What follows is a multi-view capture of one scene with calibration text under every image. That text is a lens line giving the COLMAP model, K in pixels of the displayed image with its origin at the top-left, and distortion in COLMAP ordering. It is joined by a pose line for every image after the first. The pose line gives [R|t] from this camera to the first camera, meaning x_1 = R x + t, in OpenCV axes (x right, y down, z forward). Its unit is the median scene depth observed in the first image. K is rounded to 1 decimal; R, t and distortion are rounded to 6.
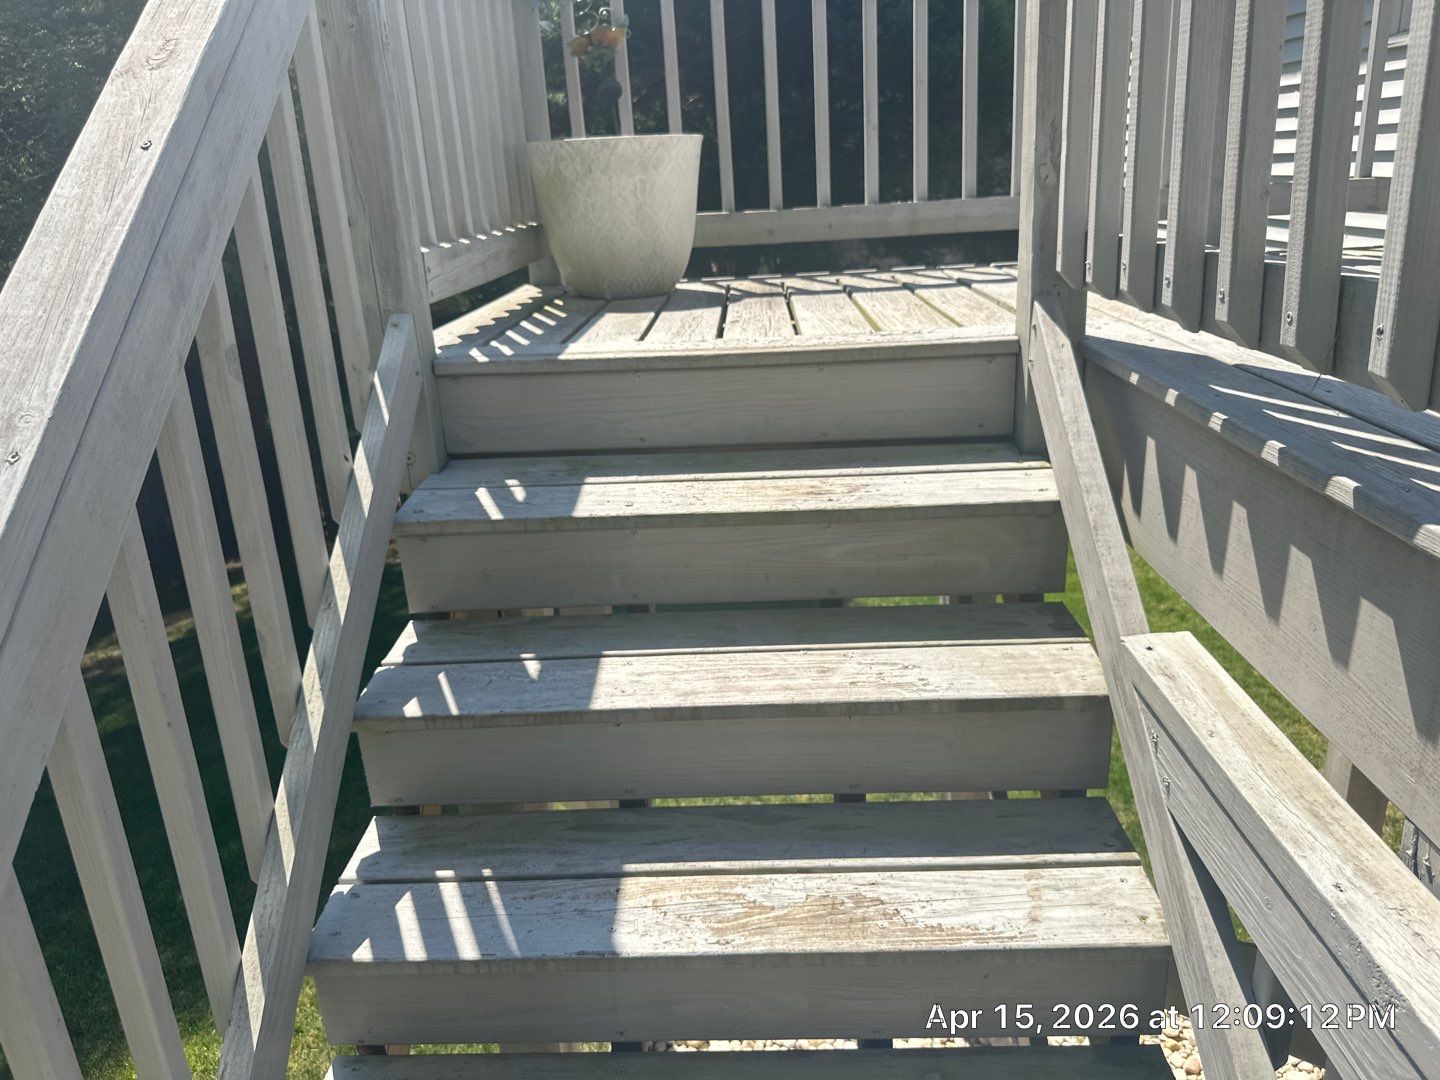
lens RADIAL K [[1116.3, 0, 720.0], [0, 1116.3, 540.0], [0, 0, 1]] dist [0.005683, 0.013209]
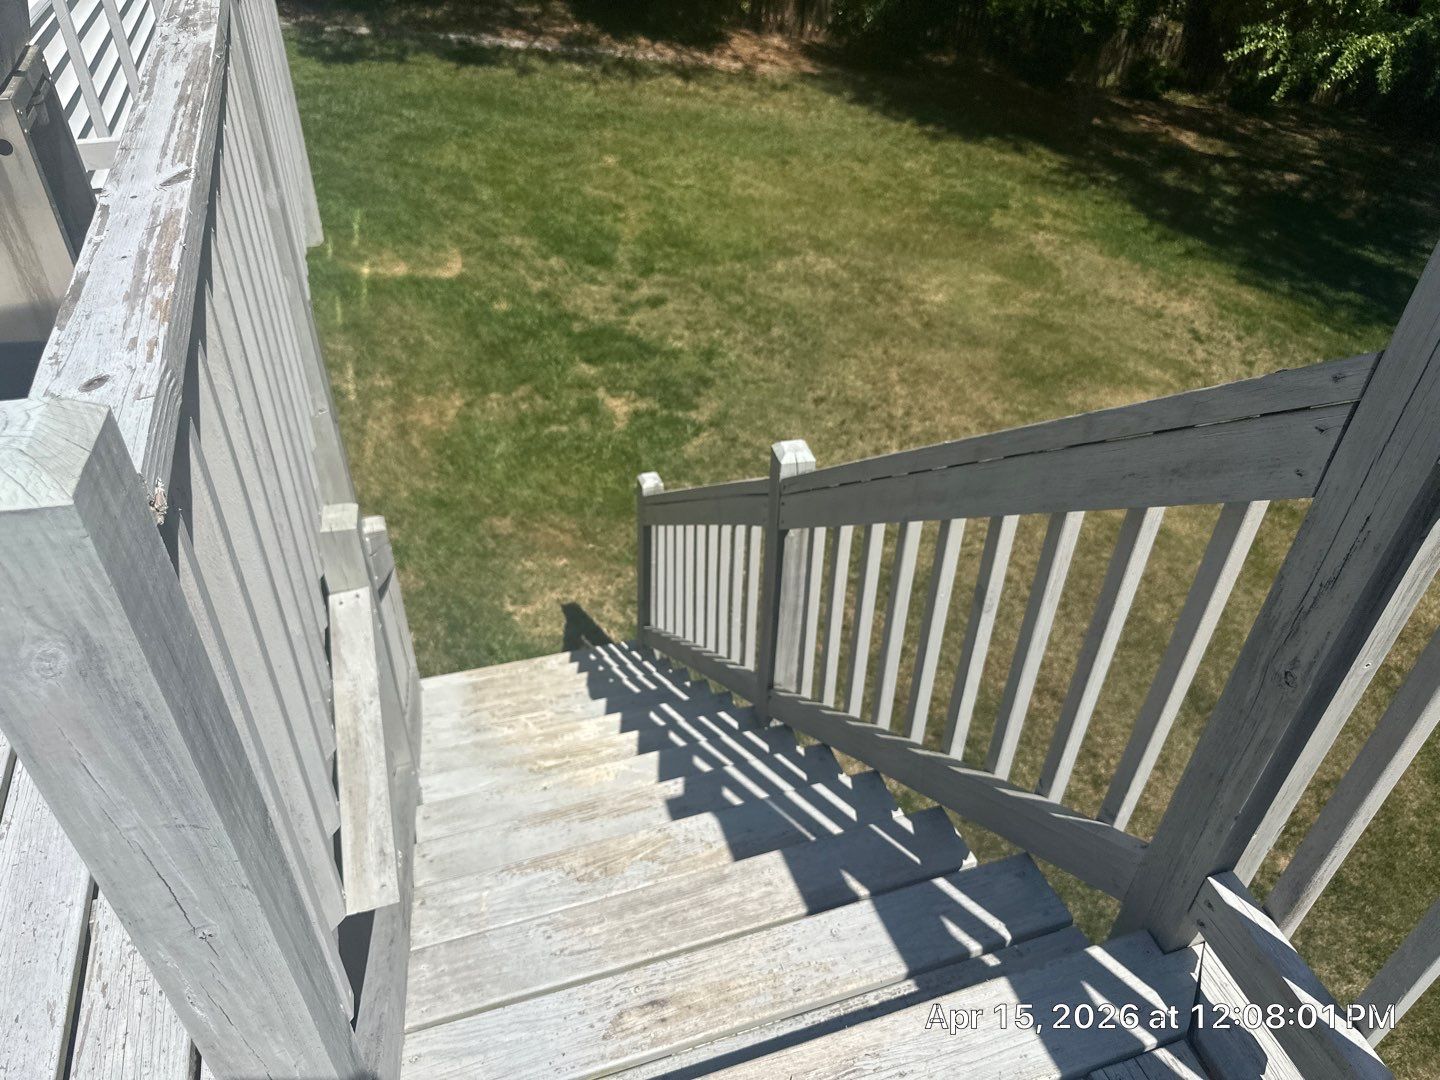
lens RADIAL K [[1116.3, 0, 720.0], [0, 1116.3, 540.0], [0, 0, 1]] dist [0.005683, 0.013209]
pose [[-0.944909, 0.241356, -0.221121, 0.148966], [-0.043475, 0.577001, 0.815586, -1.039506], [0.324434, 0.780267, -0.534720, 1.218092]]
